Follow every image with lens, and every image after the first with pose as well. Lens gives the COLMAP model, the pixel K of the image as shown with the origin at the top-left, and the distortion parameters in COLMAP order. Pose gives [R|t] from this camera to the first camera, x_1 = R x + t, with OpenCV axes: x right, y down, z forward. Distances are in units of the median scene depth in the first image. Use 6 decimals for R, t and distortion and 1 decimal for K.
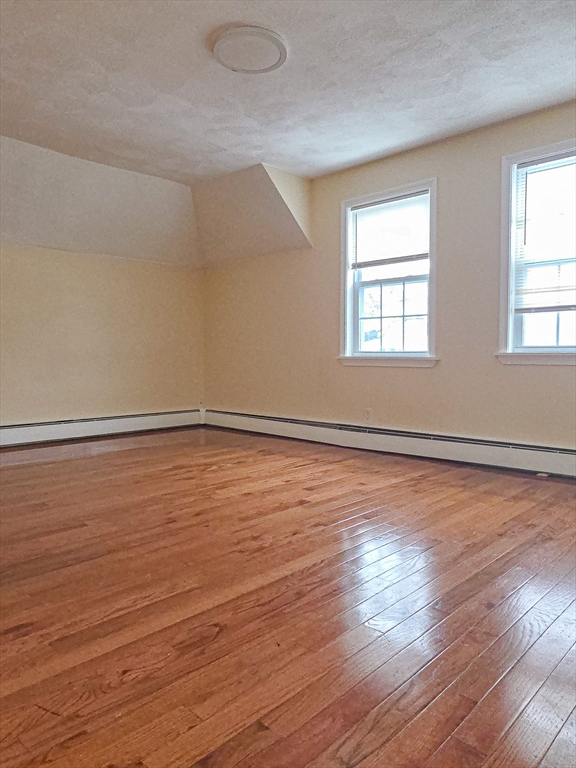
lens RADIAL K [[514.9, 0, 304.7], [0, 514.9, 375.7], [0, 0, 1]] dist [0.007051, 0.006409]
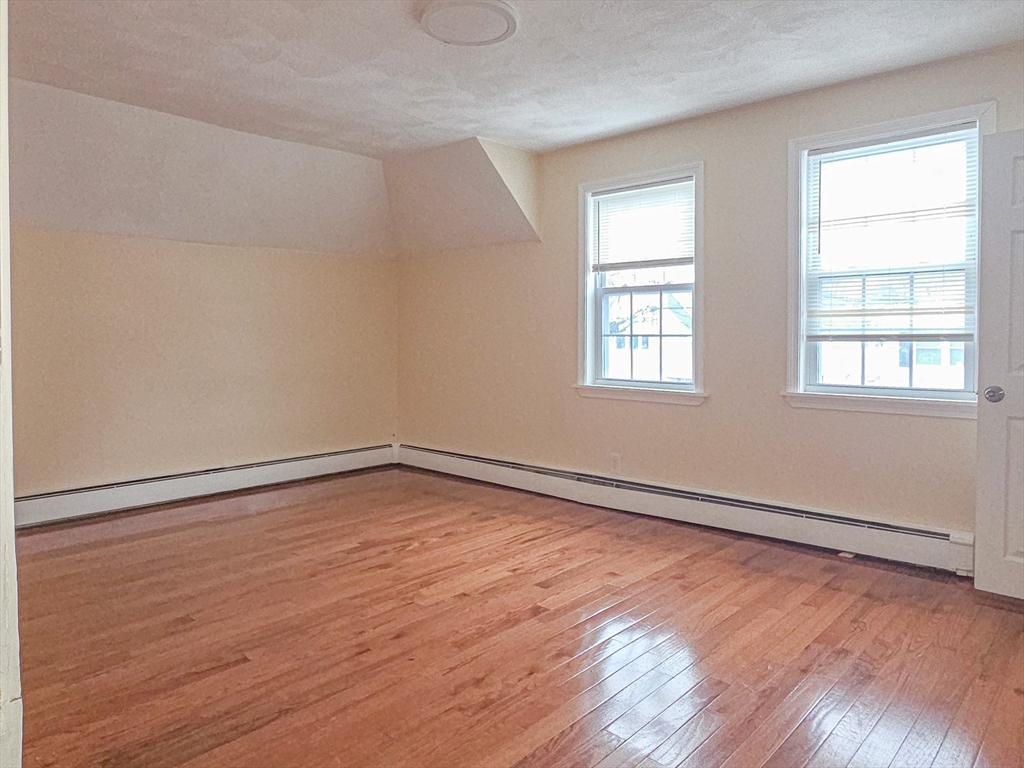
lens RADIAL K [[659.7, 0, 538.0], [0, 659.7, 351.9], [0, 0, 1]] dist [0.006930, -0.000014]
pose [[0.999666, -0.001365, 0.025823, -0.021267], [0.001861, 0.999814, -0.019198, -0.088375], [-0.025792, 0.019240, 0.999482, 0.022788]]
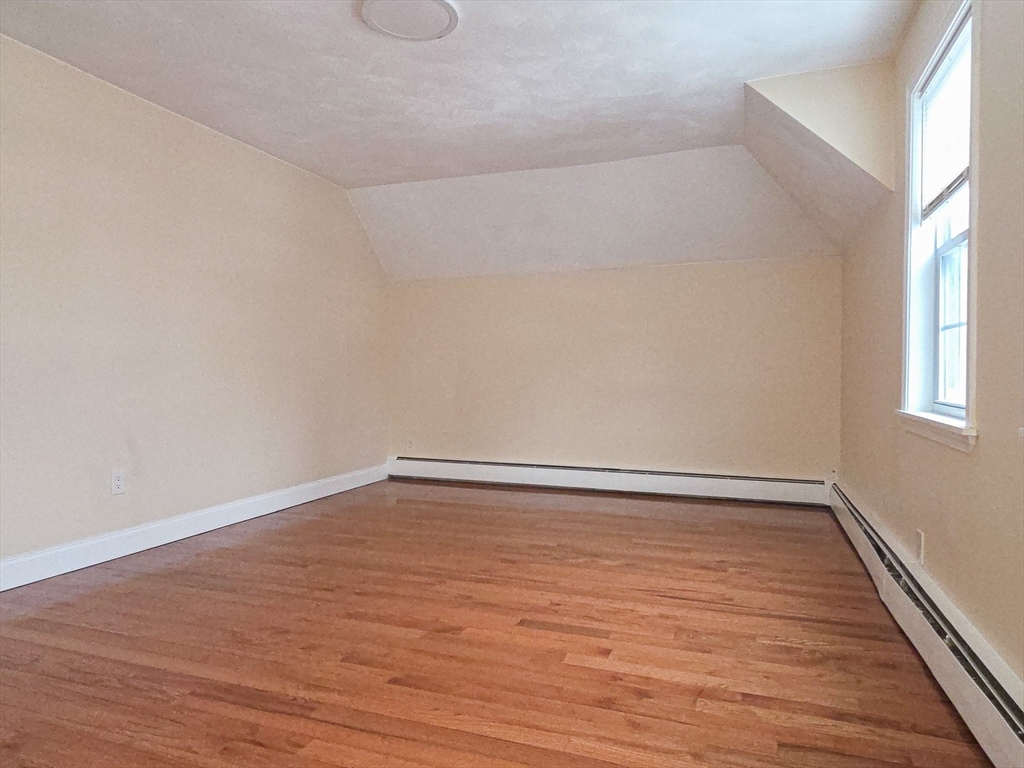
lens RADIAL K [[659.7, 0, 512.3], [0, 659.7, 381.6], [0, 0, 1]] dist [0.006930, -0.000014]
pose [[0.403954, 0.012010, -0.914700, 0.632513], [-0.040690, 0.999160, -0.004851, -0.060140], [0.913874, 0.039179, 0.404103, 0.555417]]
